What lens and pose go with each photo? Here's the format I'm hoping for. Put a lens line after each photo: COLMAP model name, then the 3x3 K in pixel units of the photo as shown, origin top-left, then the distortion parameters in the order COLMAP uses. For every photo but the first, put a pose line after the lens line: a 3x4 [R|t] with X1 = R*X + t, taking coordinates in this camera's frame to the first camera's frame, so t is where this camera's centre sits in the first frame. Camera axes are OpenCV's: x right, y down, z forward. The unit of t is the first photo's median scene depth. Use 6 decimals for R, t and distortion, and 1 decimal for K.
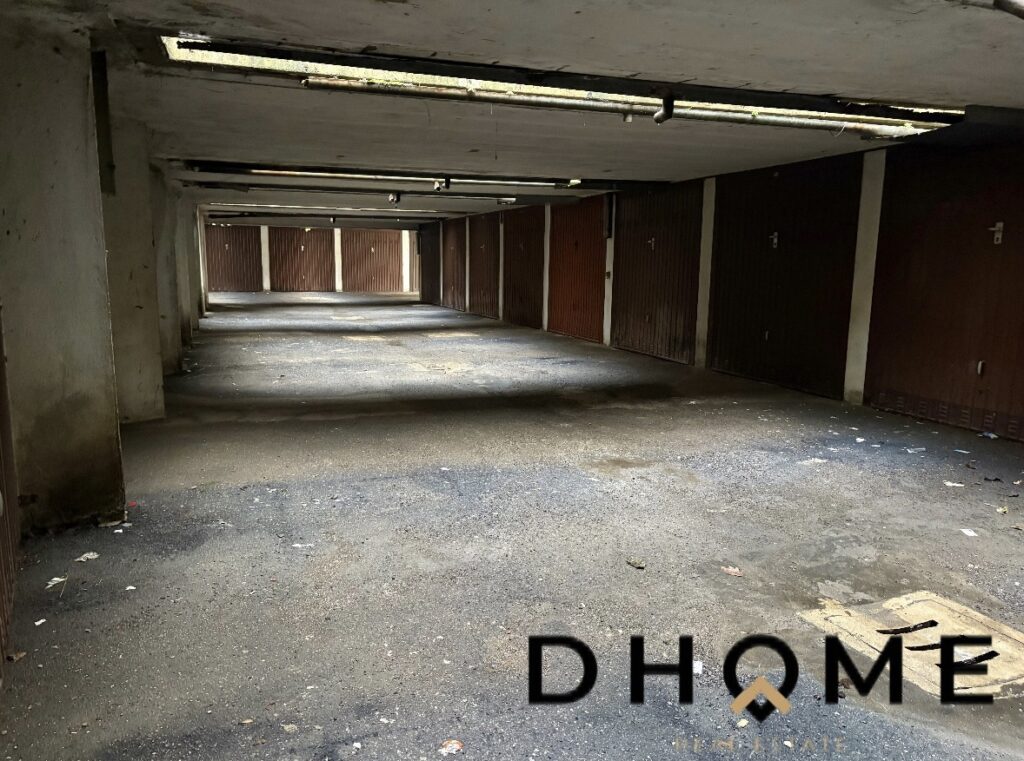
lens RADIAL K [[767.1, 0, 516.1], [0, 767.1, 378.9], [0, 0, 1]] dist [0.055360, -0.053523]
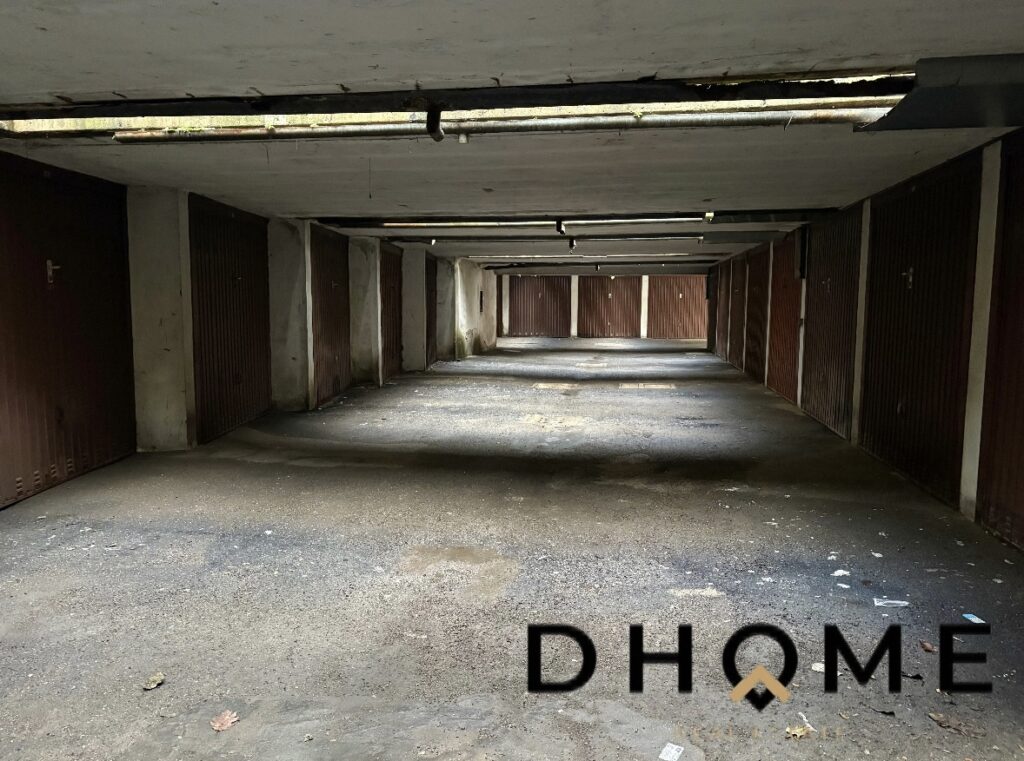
lens RADIAL K [[767.1, 0, 508.4], [0, 767.1, 385.1], [0, 0, 1]] dist [0.055360, -0.053523]
pose [[0.875161, 0.045459, -0.481691, 0.446683], [-0.069930, 0.997007, -0.032961, -0.035976], [0.478751, 0.062530, 0.875721, 0.230858]]
